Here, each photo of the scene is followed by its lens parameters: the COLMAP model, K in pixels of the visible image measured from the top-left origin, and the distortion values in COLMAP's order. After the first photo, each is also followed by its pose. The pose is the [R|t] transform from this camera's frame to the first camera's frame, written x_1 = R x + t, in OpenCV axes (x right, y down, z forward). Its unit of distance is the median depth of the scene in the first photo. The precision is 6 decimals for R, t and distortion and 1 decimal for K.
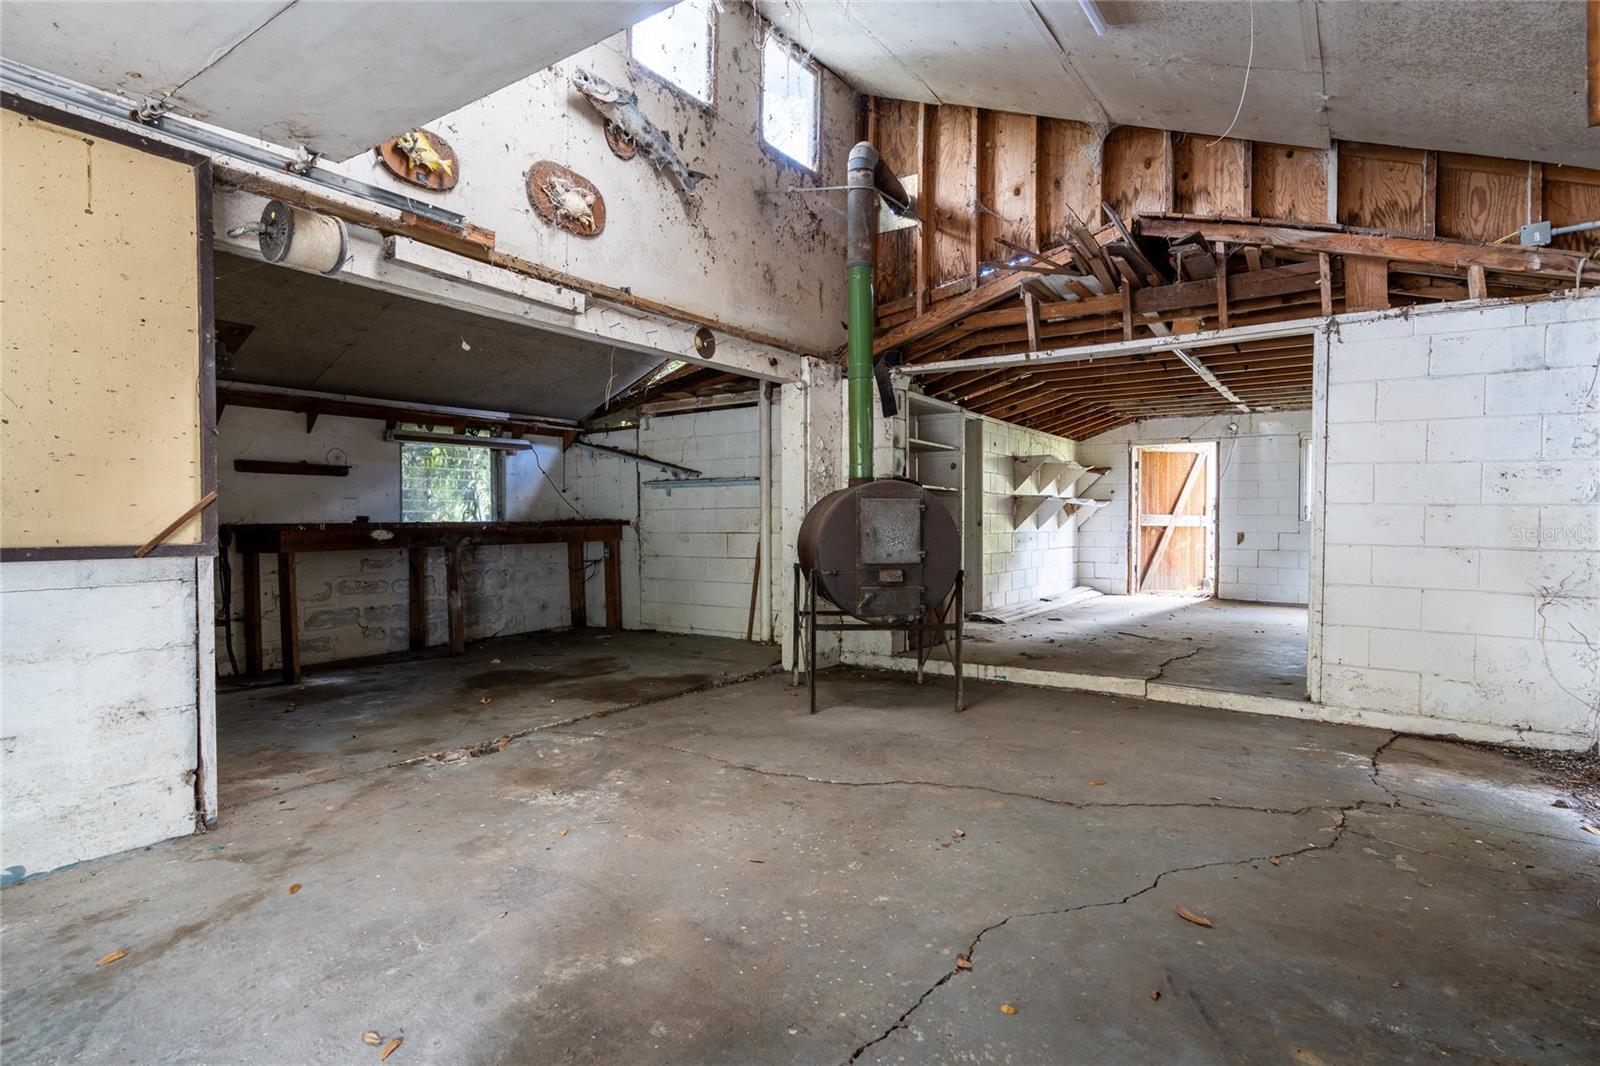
lens RADIAL K [[800.0, 0, 798.9], [0, 800.0, 533.1], [0, 0, 1]] dist [0.002344, 0.000785]
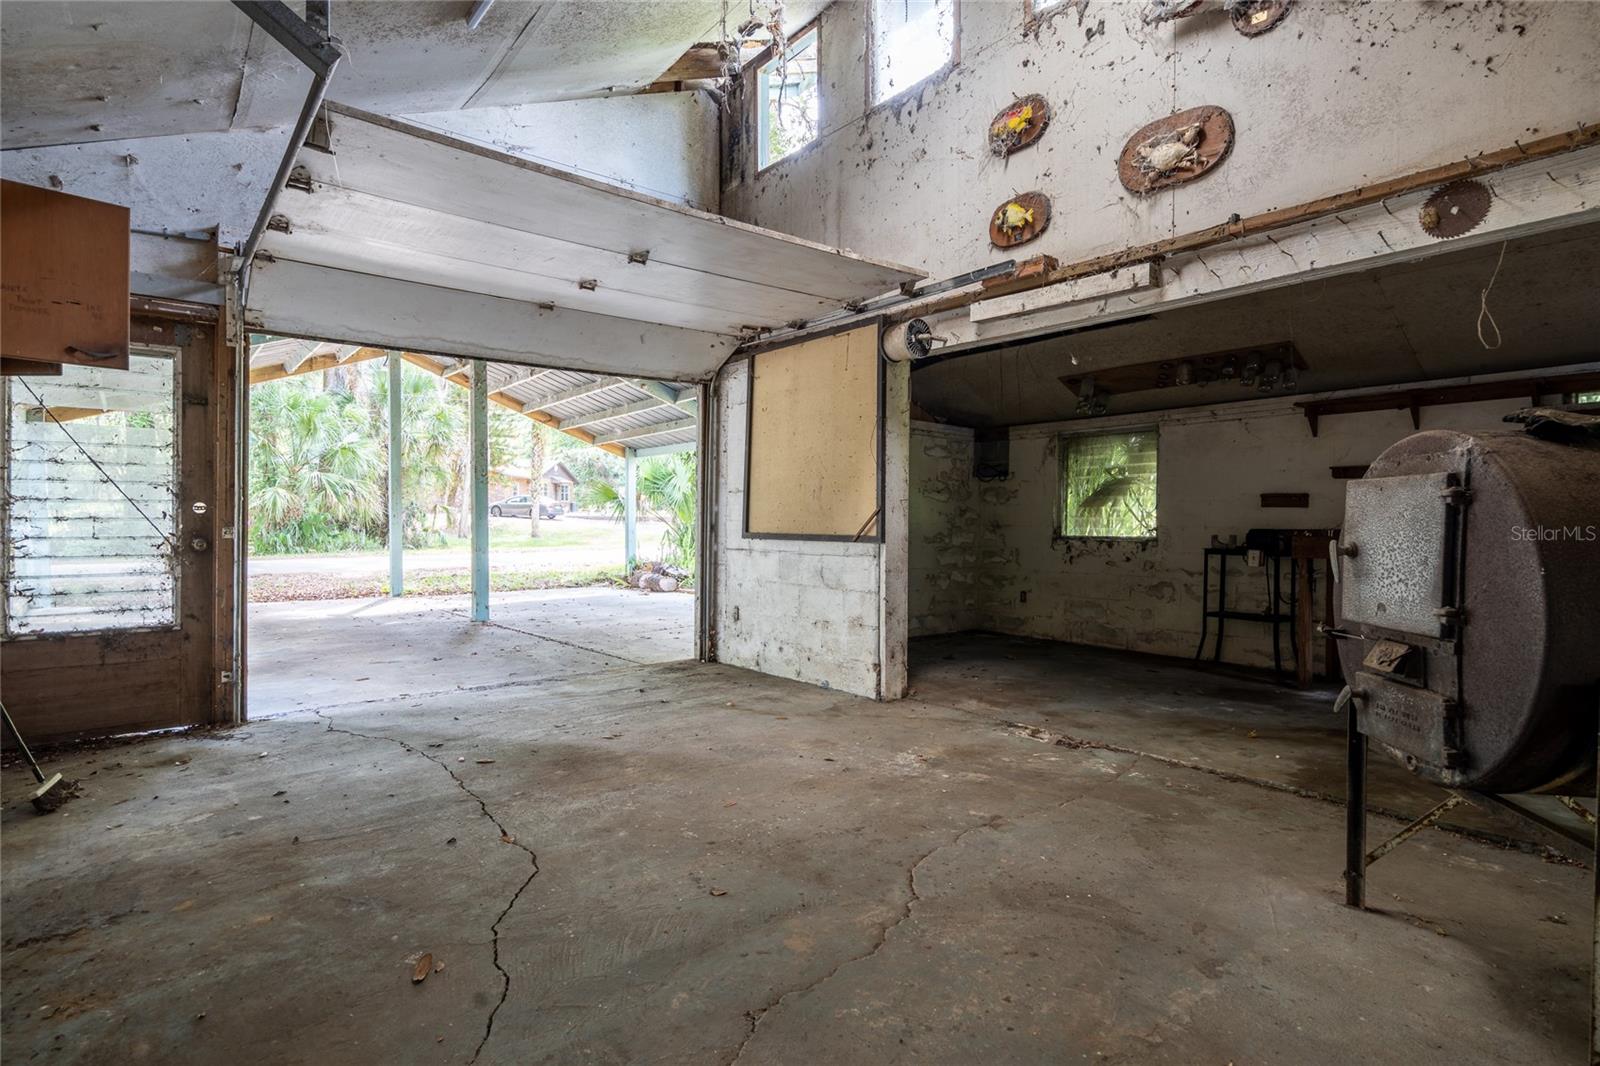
lens RADIAL K [[800.0, 0, 793.5], [0, 800.0, 533.1], [0, 0, 1]] dist [0.002344, 0.000785]
pose [[-0.271255, 0.011766, -0.962436, 0.717737], [-0.023807, 0.999537, 0.018930, -0.015788], [0.962213, 0.028047, -0.270849, 0.940305]]
